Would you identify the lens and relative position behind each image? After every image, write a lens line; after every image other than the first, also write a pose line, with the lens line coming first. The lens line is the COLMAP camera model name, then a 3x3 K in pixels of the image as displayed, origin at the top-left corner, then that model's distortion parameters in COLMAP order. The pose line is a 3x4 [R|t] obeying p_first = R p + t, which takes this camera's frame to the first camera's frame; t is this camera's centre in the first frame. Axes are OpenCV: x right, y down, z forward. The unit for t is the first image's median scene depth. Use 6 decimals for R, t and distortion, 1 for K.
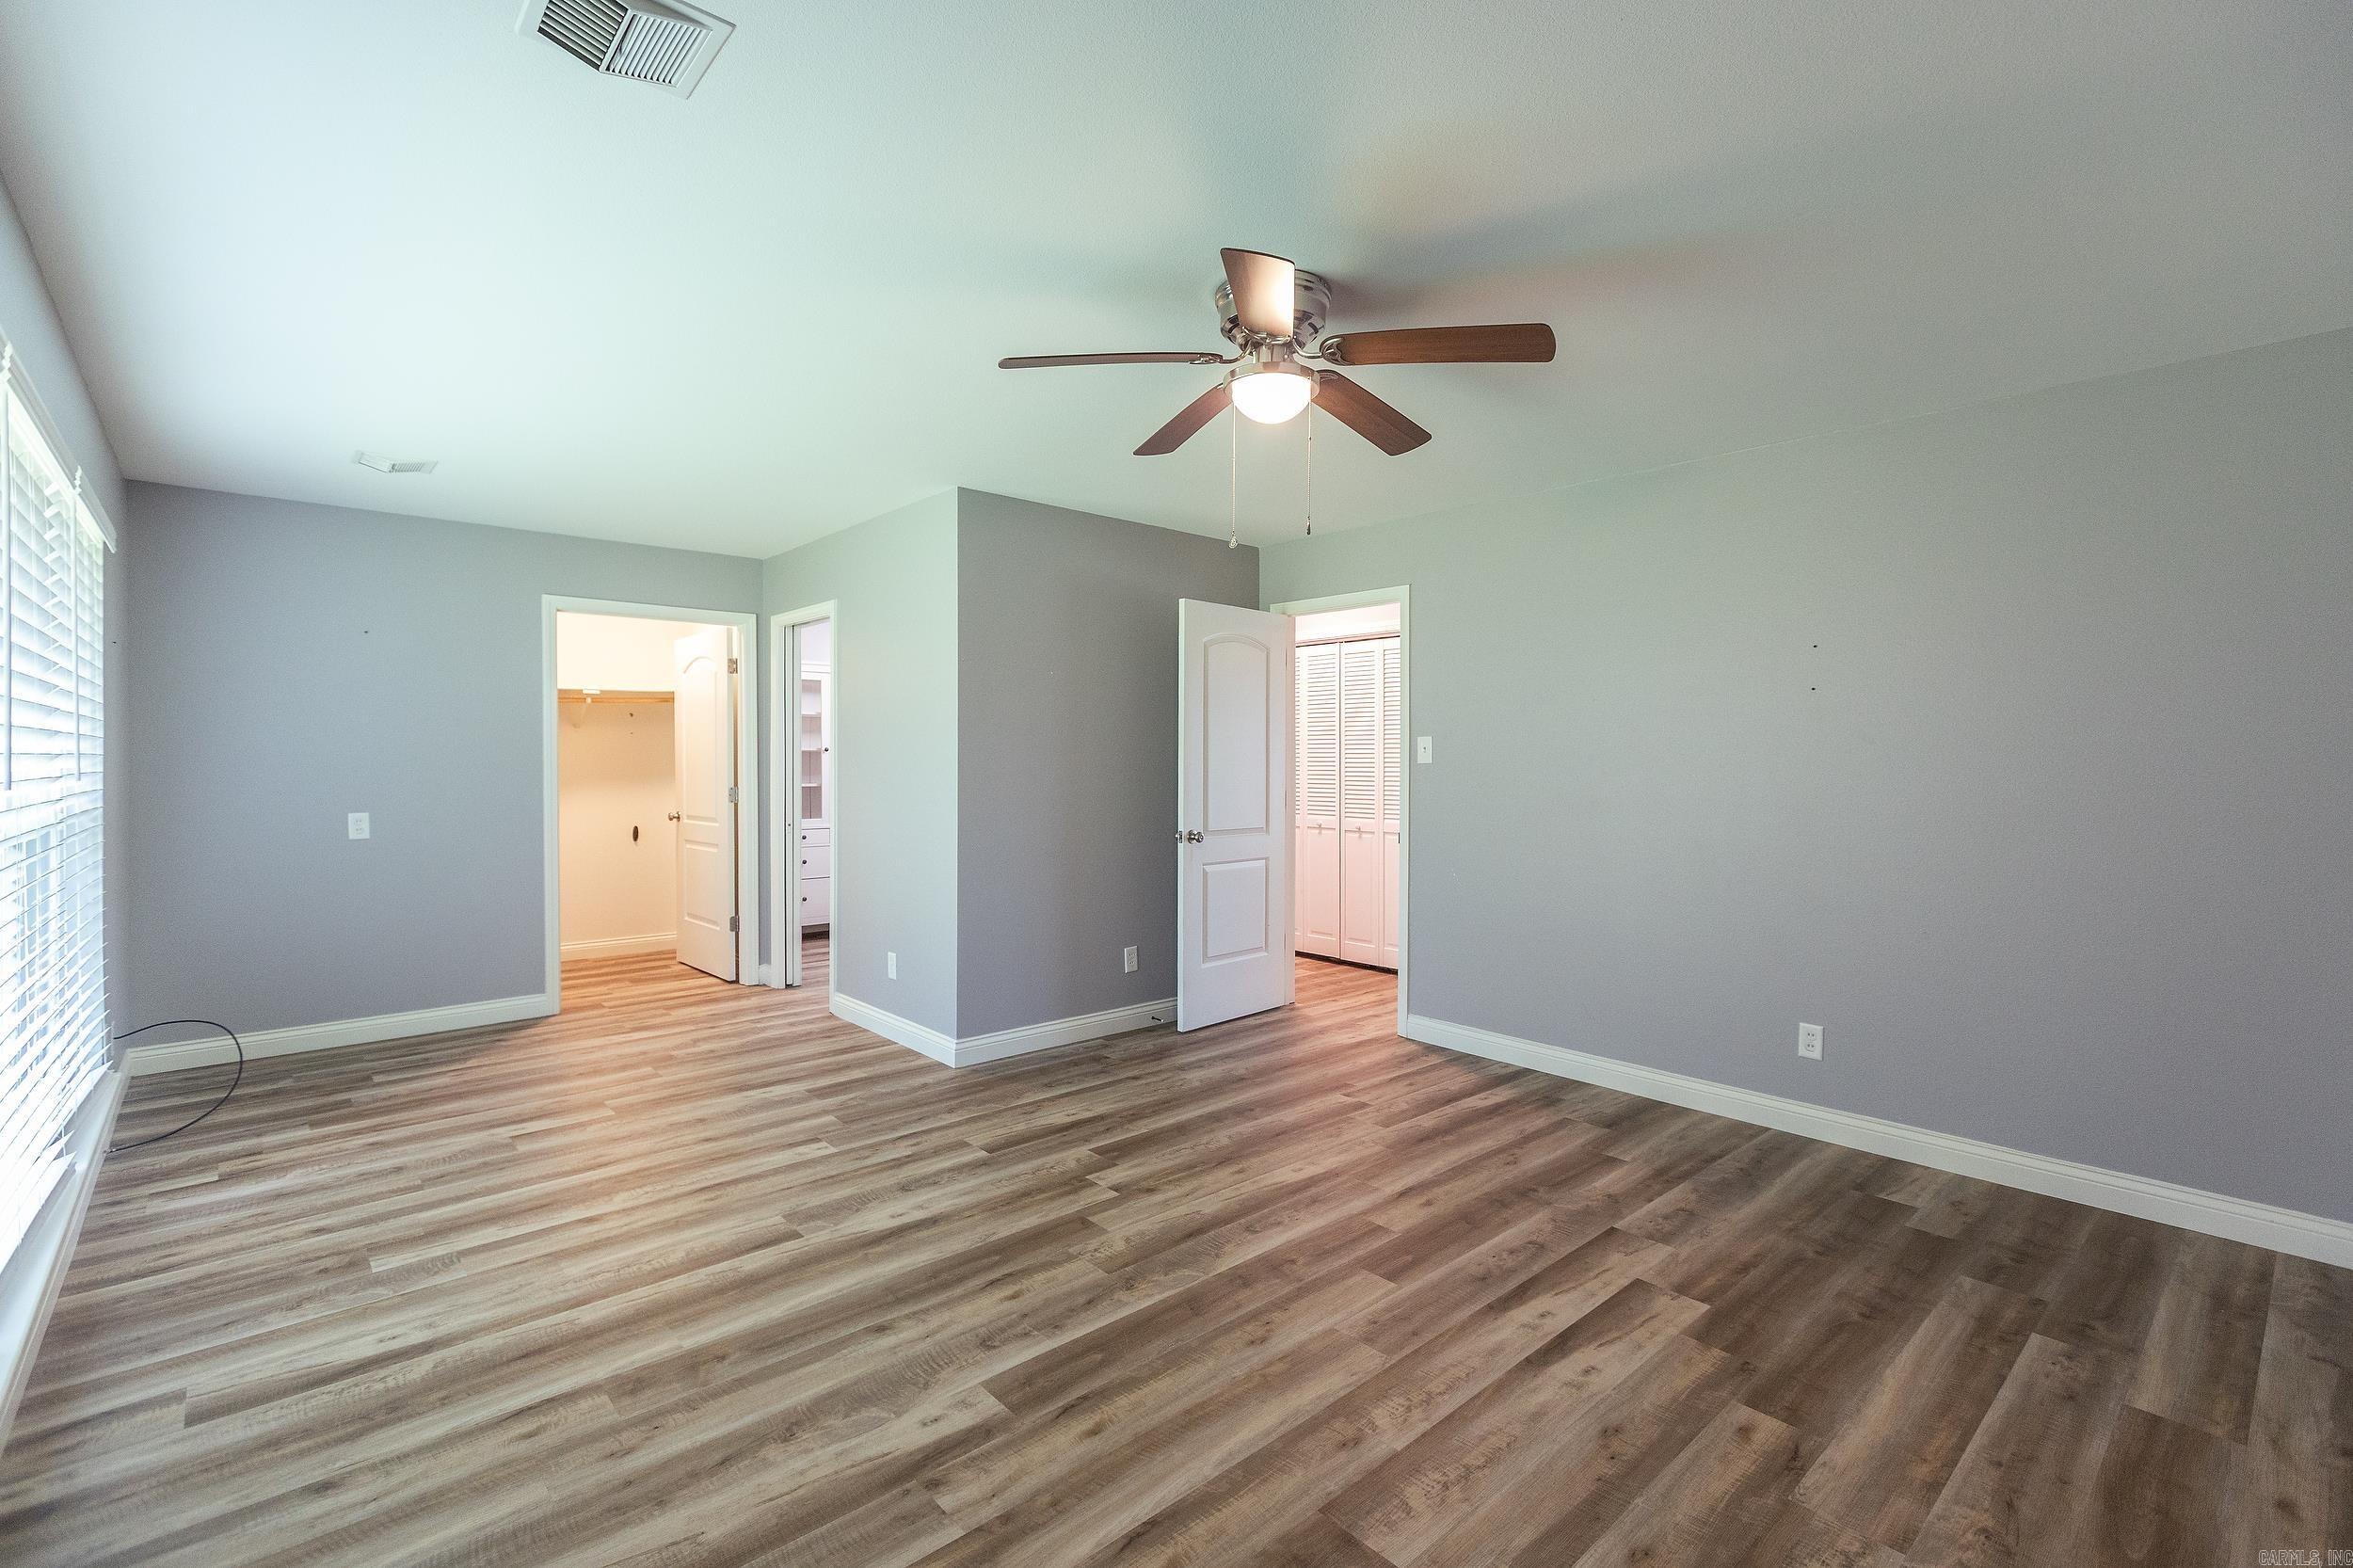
lens RADIAL K [[1063.4, 0, 1194.5], [0, 1063.4, 776.8], [0, 0, 1]] dist [-0.003280, -0.000567]
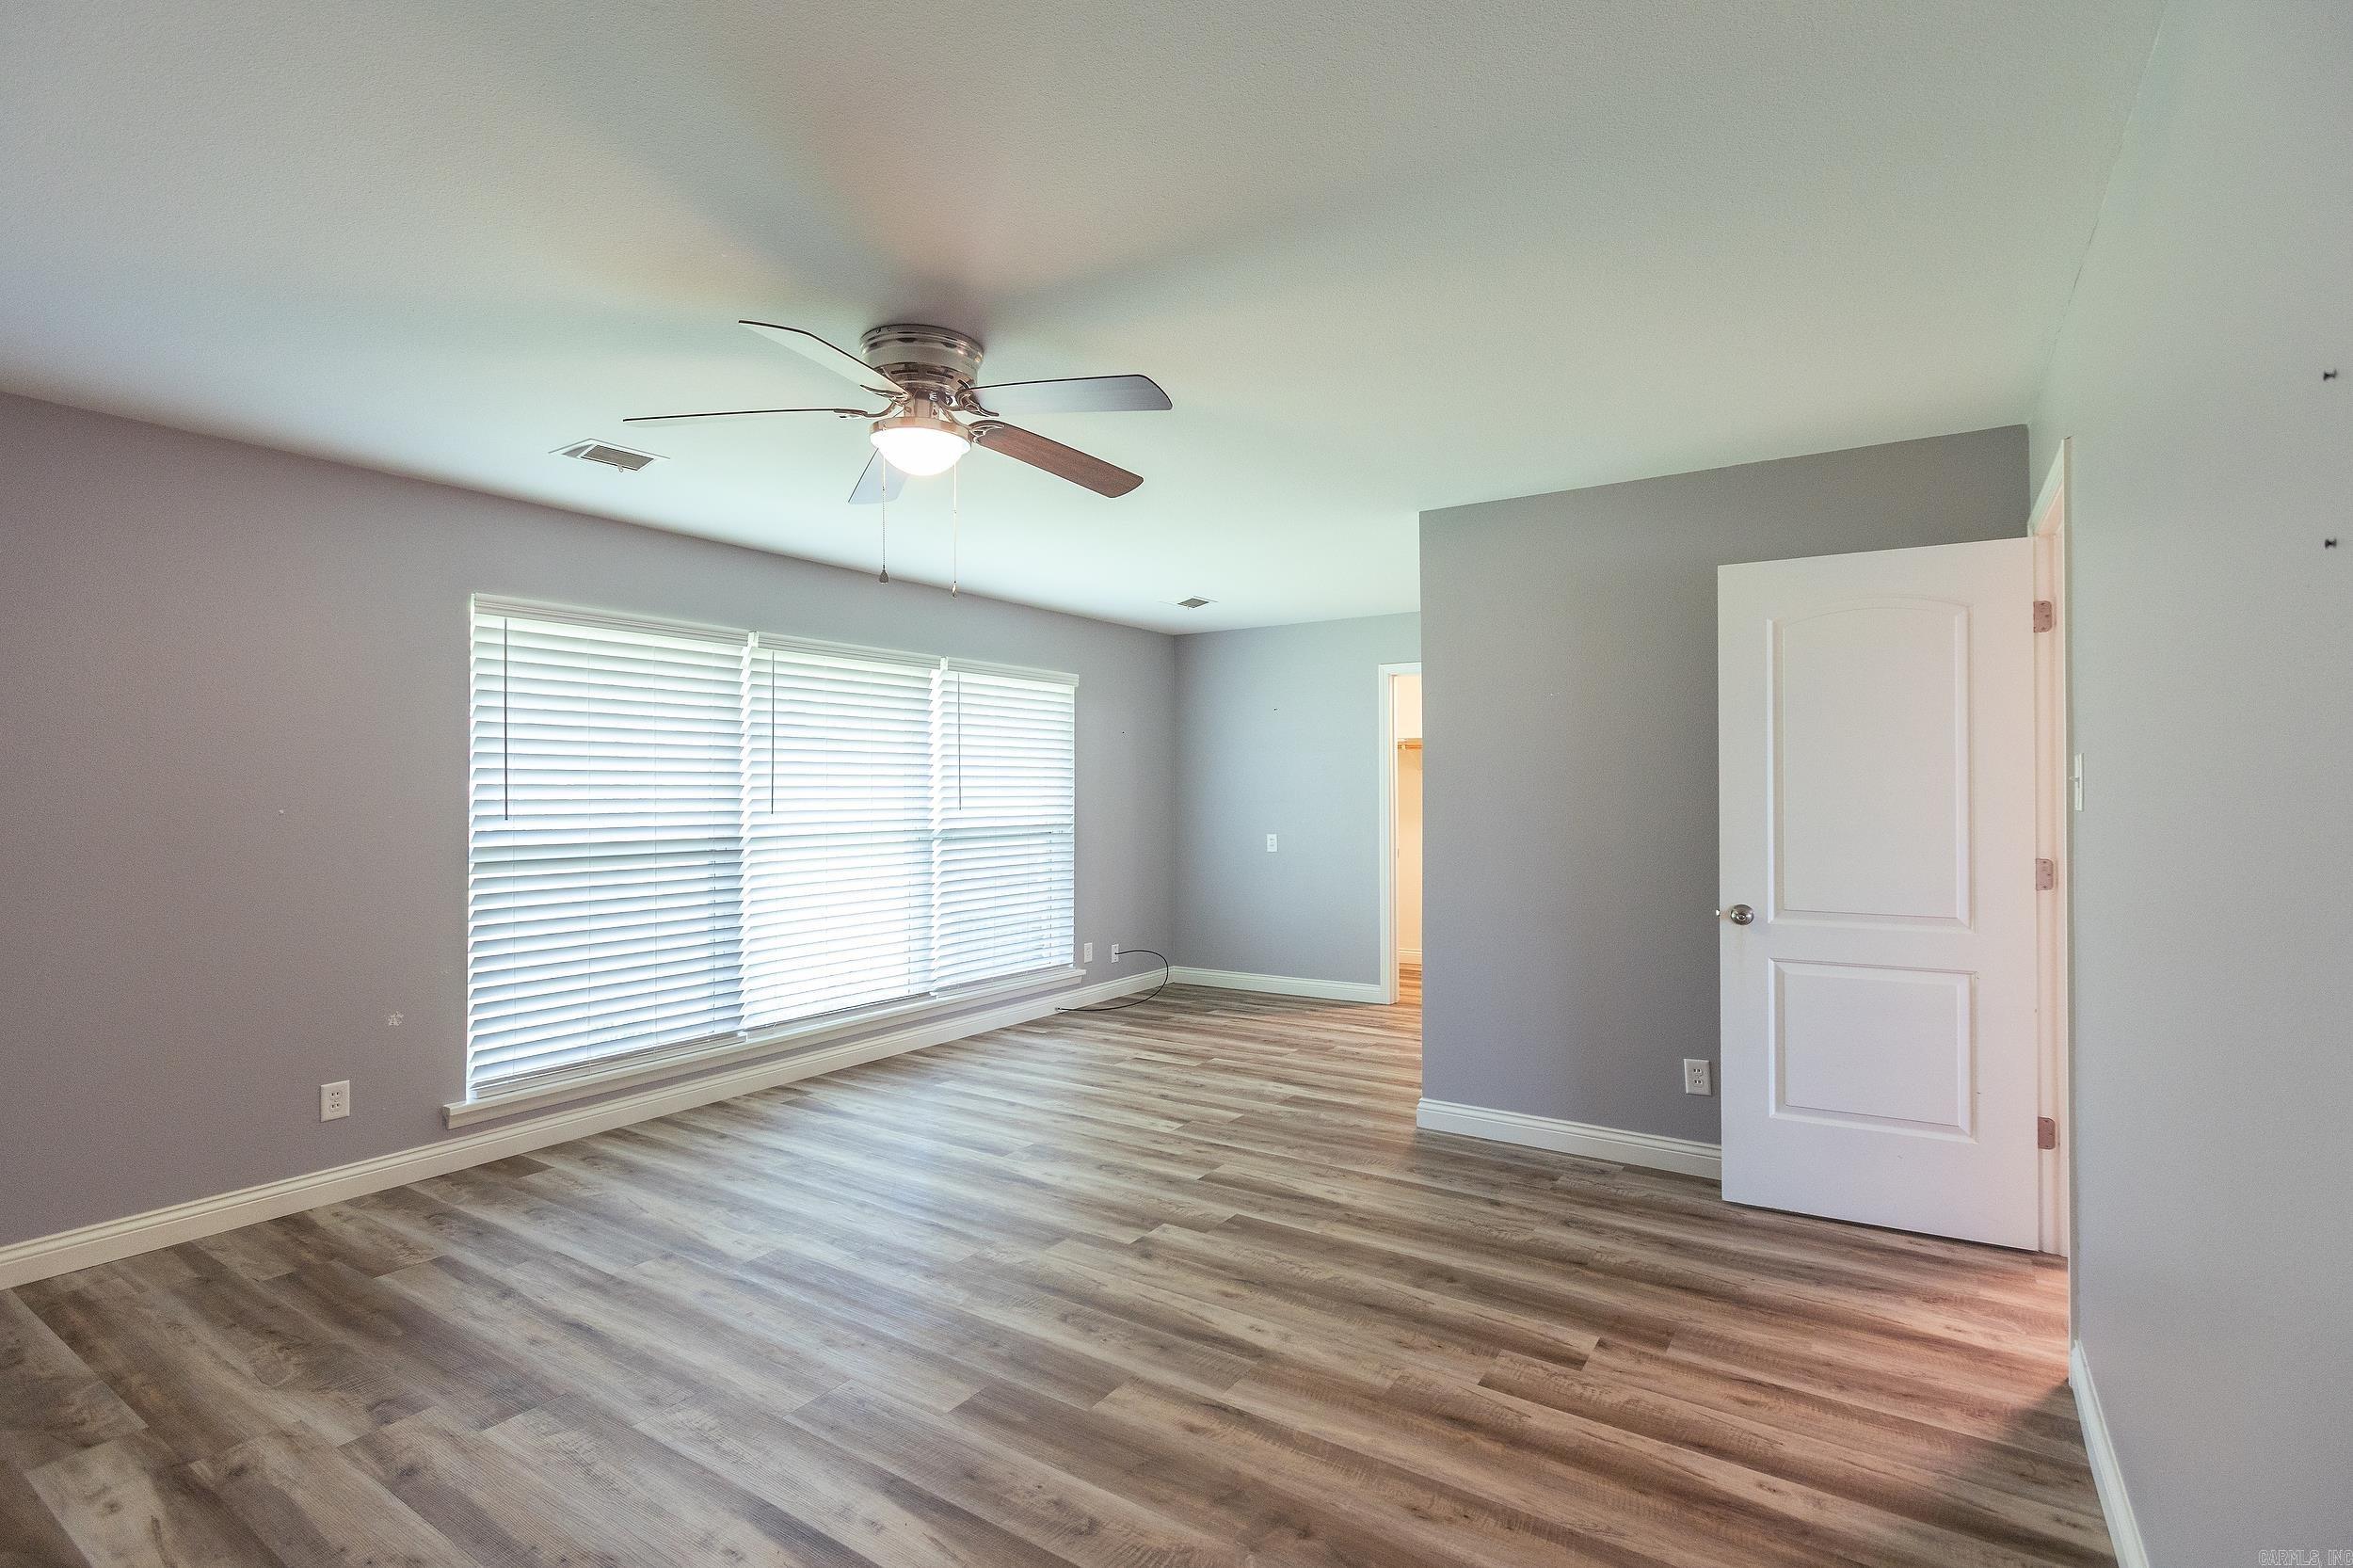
lens RADIAL K [[1063.4, 0, 1217.9], [0, 1063.4, 794.9], [0, 0, 1]] dist [-0.003280, -0.000567]
pose [[0.262021, -0.000125, -0.965062, 0.773850], [-0.012364, 0.999917, -0.003486, -0.018596], [0.964983, 0.012846, 0.261998, 0.698368]]
